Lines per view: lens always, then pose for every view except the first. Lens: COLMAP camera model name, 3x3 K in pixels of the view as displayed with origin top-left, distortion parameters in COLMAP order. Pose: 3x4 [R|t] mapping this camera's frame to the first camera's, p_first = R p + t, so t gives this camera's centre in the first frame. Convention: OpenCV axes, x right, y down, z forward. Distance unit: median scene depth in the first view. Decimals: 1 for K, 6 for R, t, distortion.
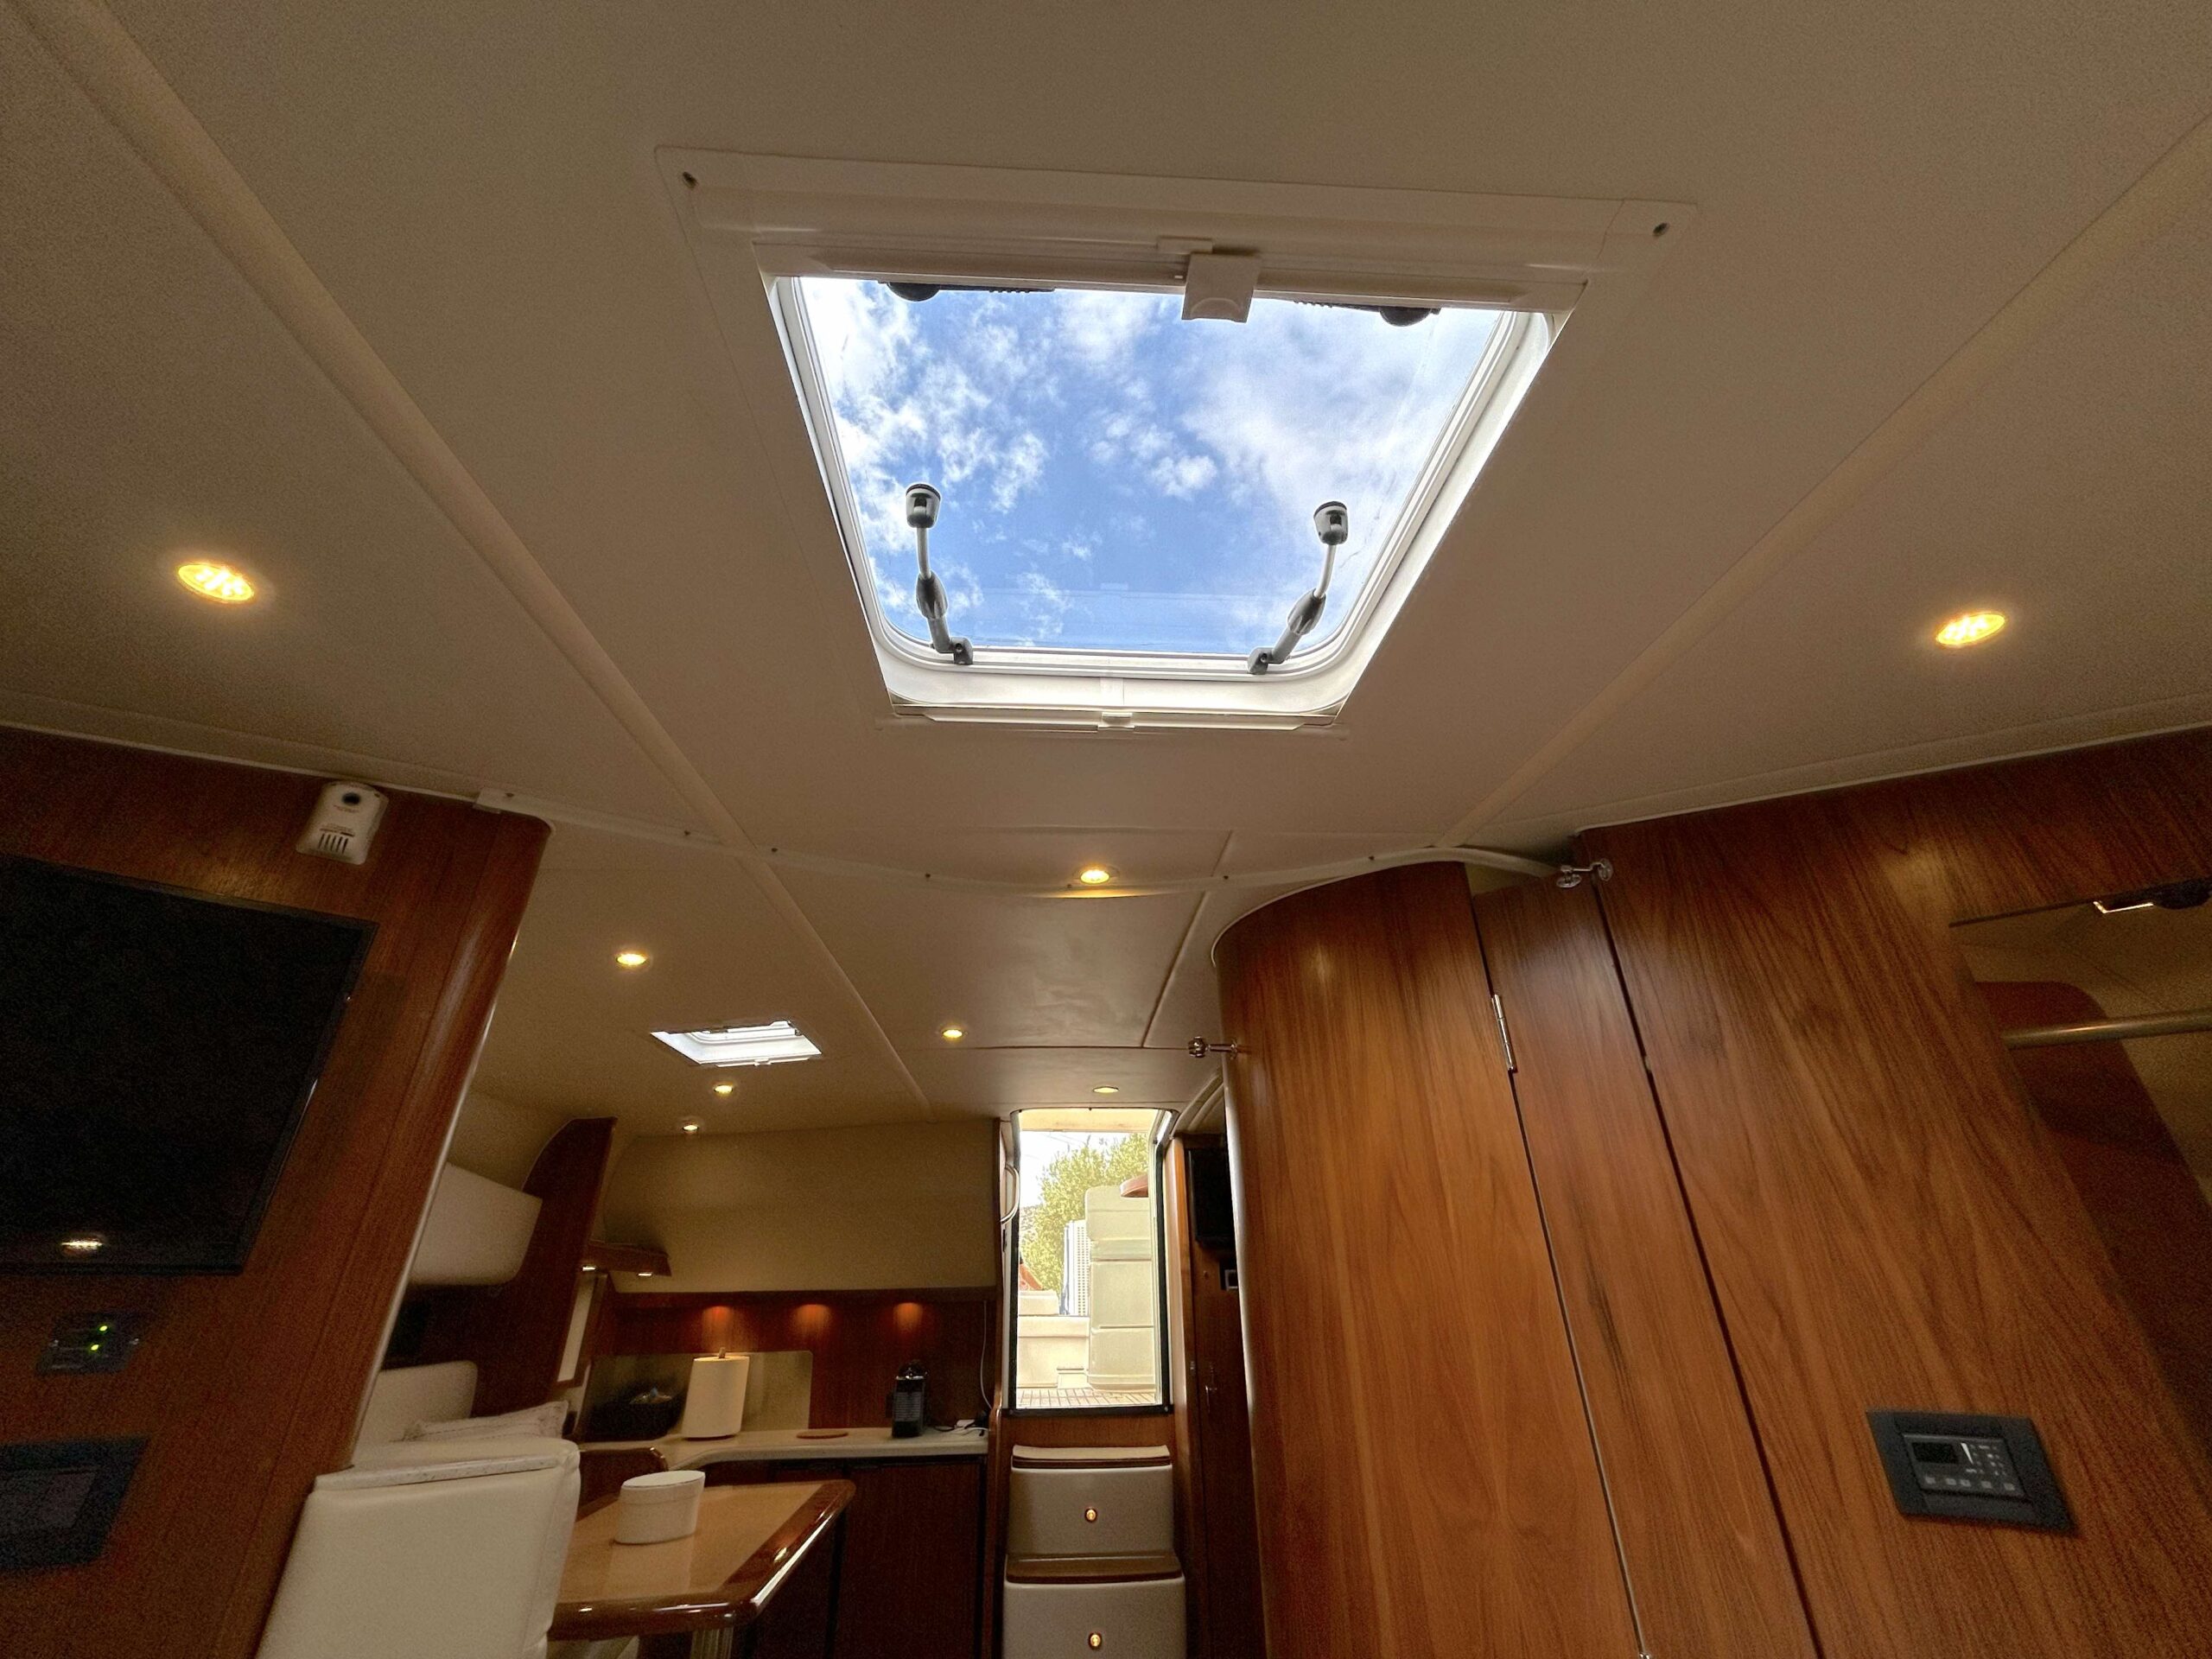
lens RADIAL K [[895.7, 0, 1101.1], [0, 895.7, 818.6], [0, 0, 1]] dist [-0.003914, 0.001025]
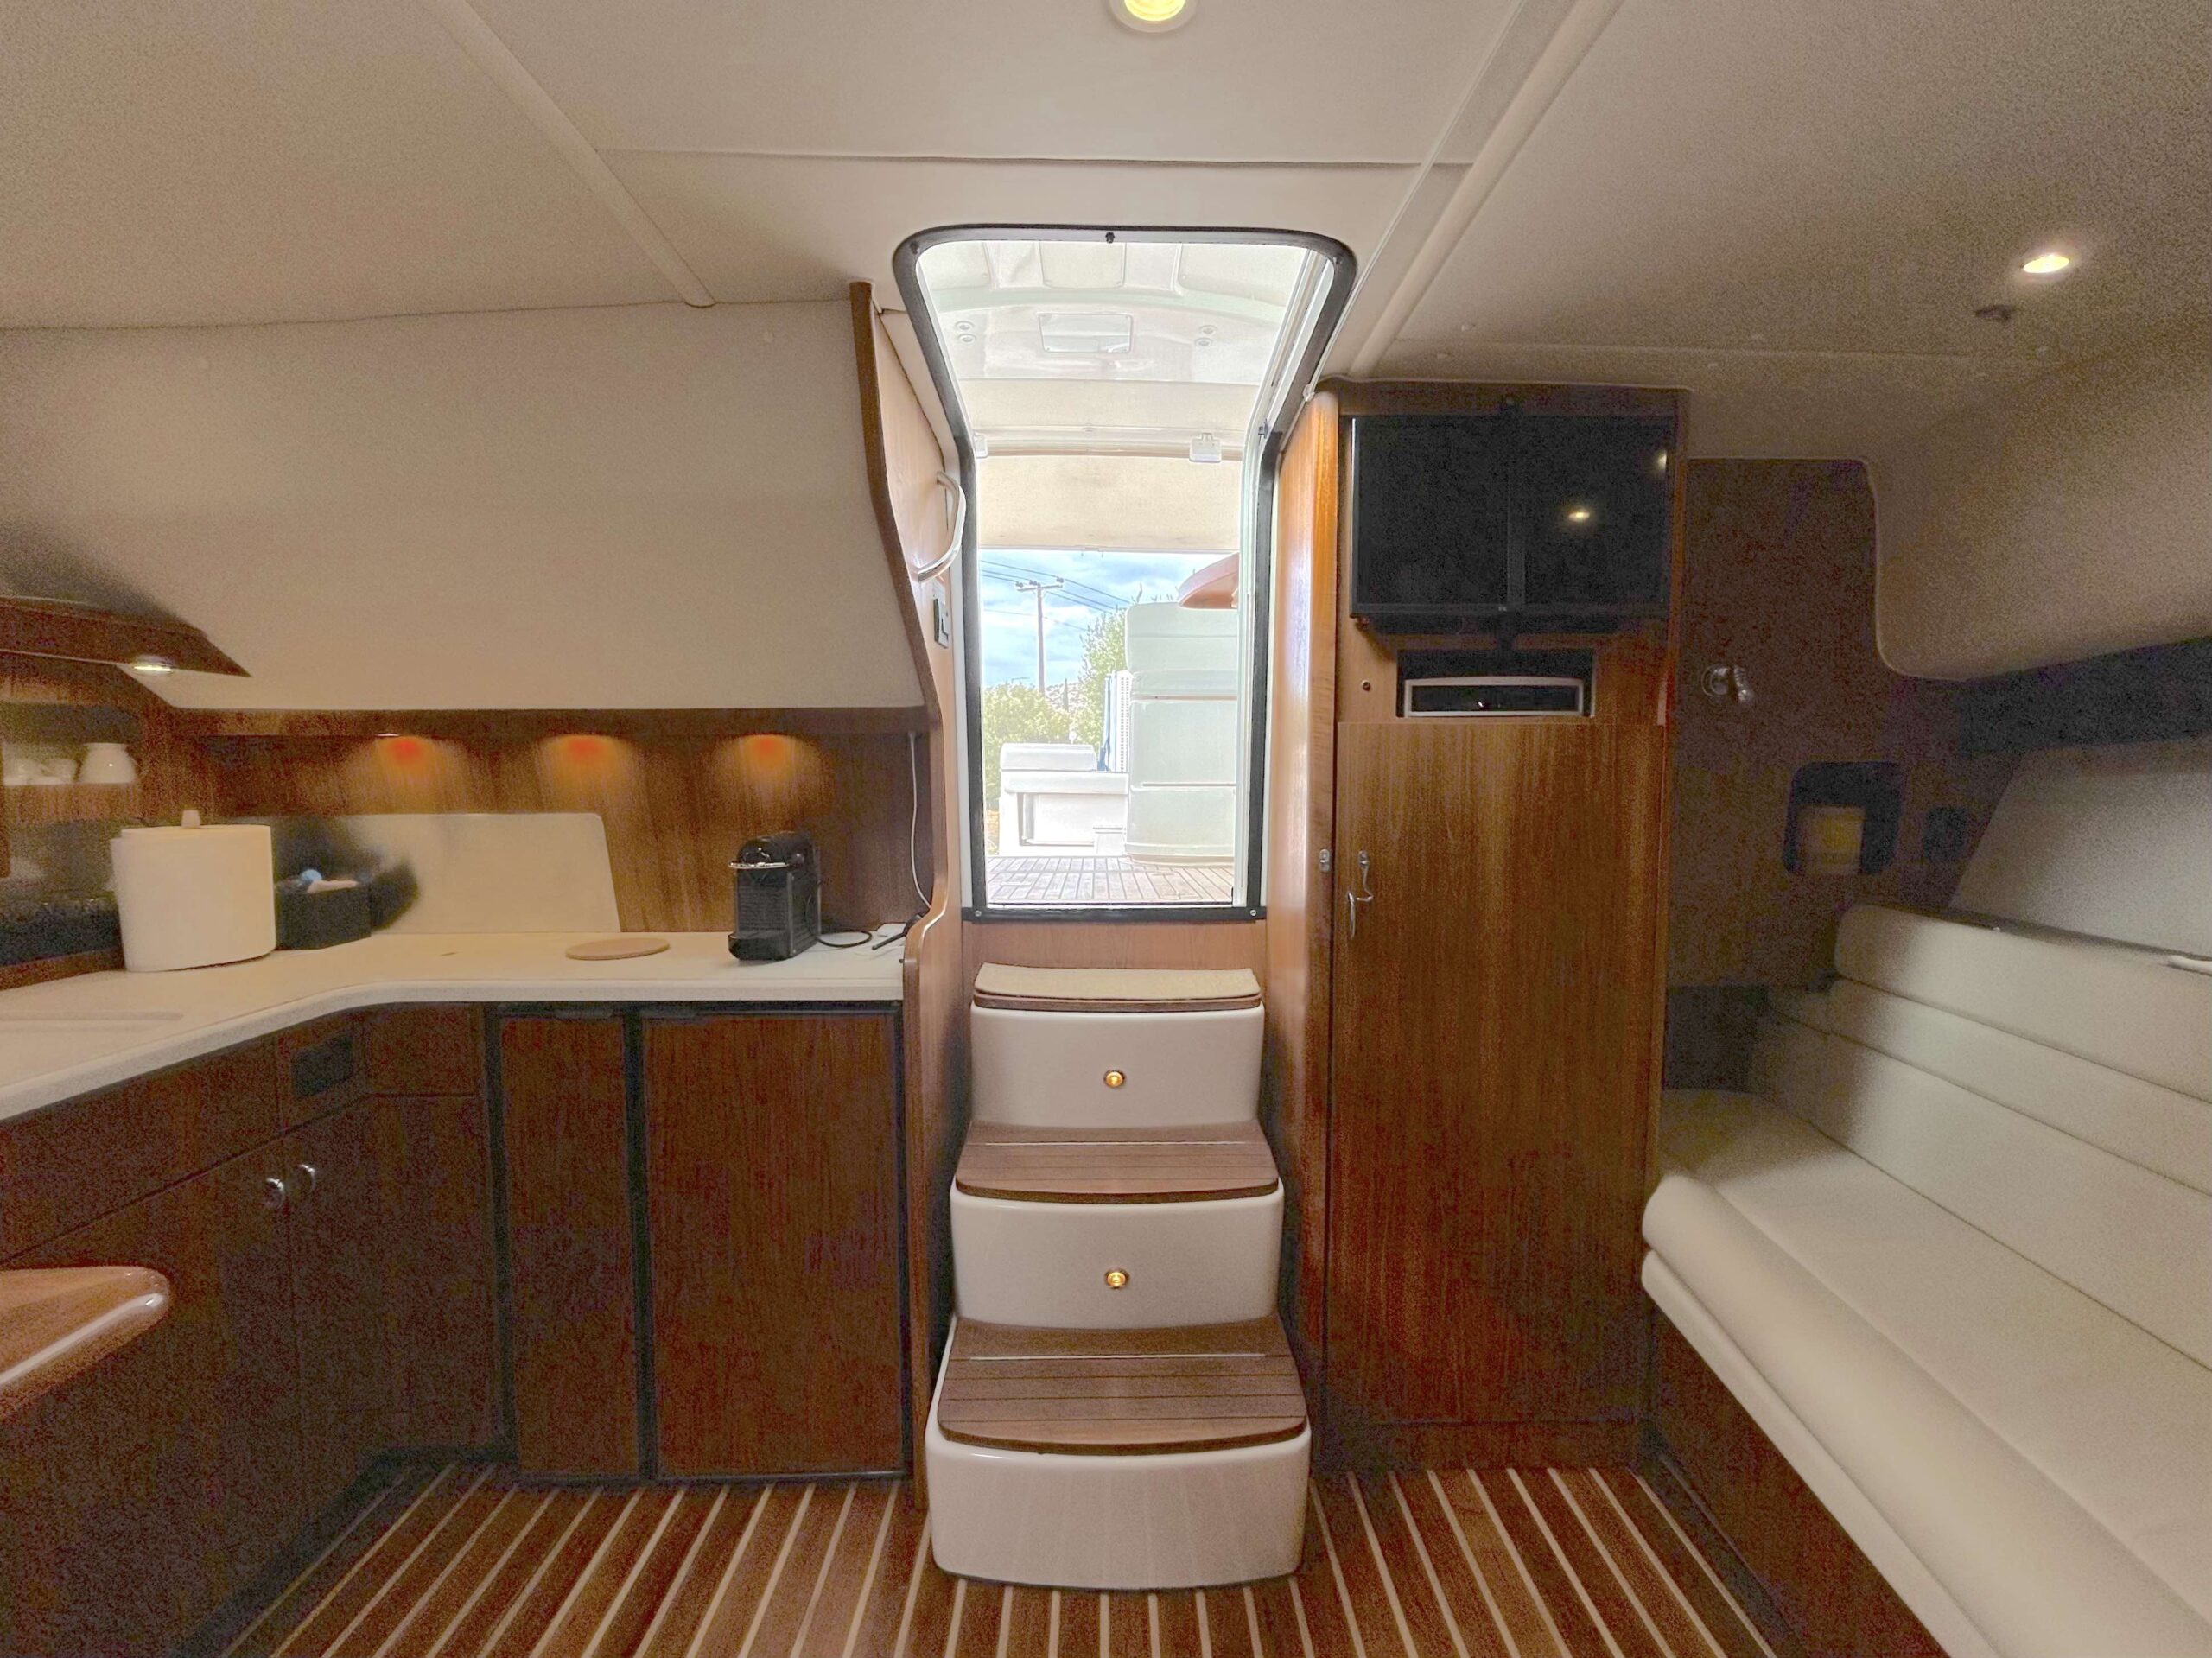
lens RADIAL K [[895.7, 0, 1112.8], [0, 895.7, 832.9], [0, 0, 1]] dist [-0.003914, 0.001025]
pose [[0.999134, 0.018115, -0.037455, 0.009242], [0.004977, 0.841734, 0.539869, 0.546631], [0.041307, -0.539588, 0.840915, 0.957386]]
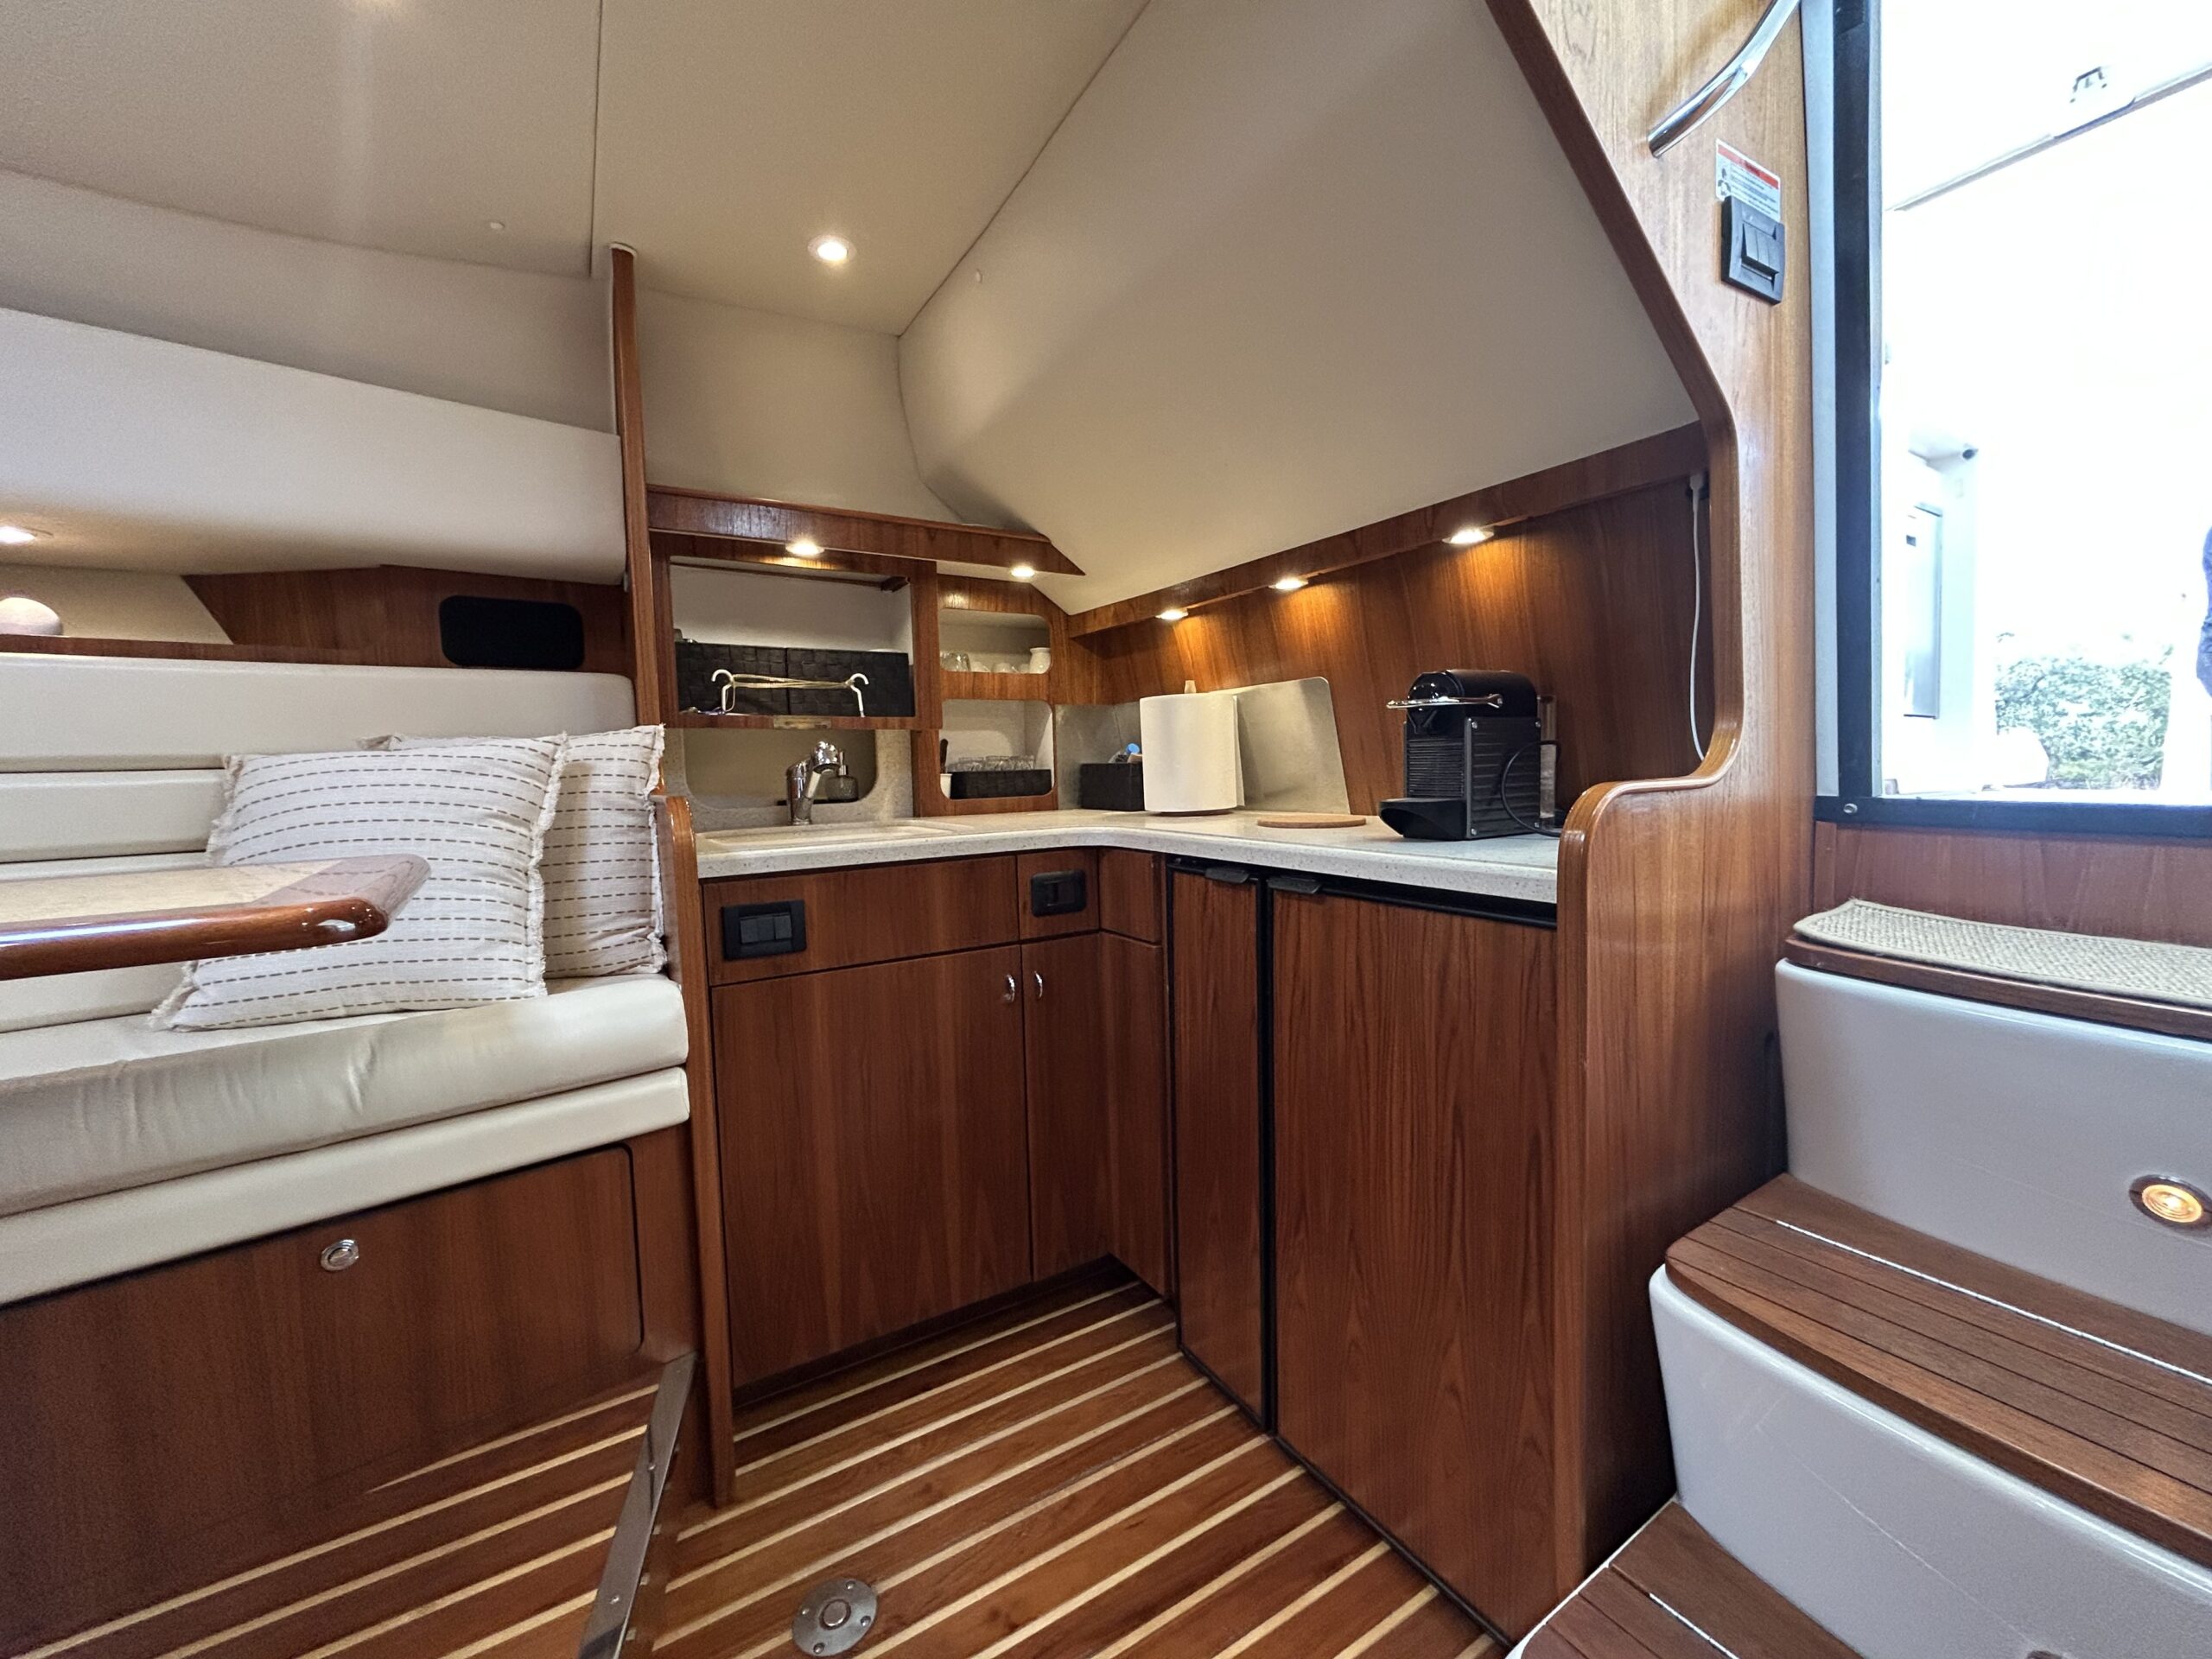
lens RADIAL K [[895.7, 0, 1103.2], [0, 895.7, 826.4], [0, 0, 1]] dist [-0.003914, 0.001025]
pose [[0.489256, 0.074541, -0.868949, 0.069422], [0.432403, 0.844529, 0.315908, 0.801450], [0.757401, -0.530296, 0.380959, 1.188508]]
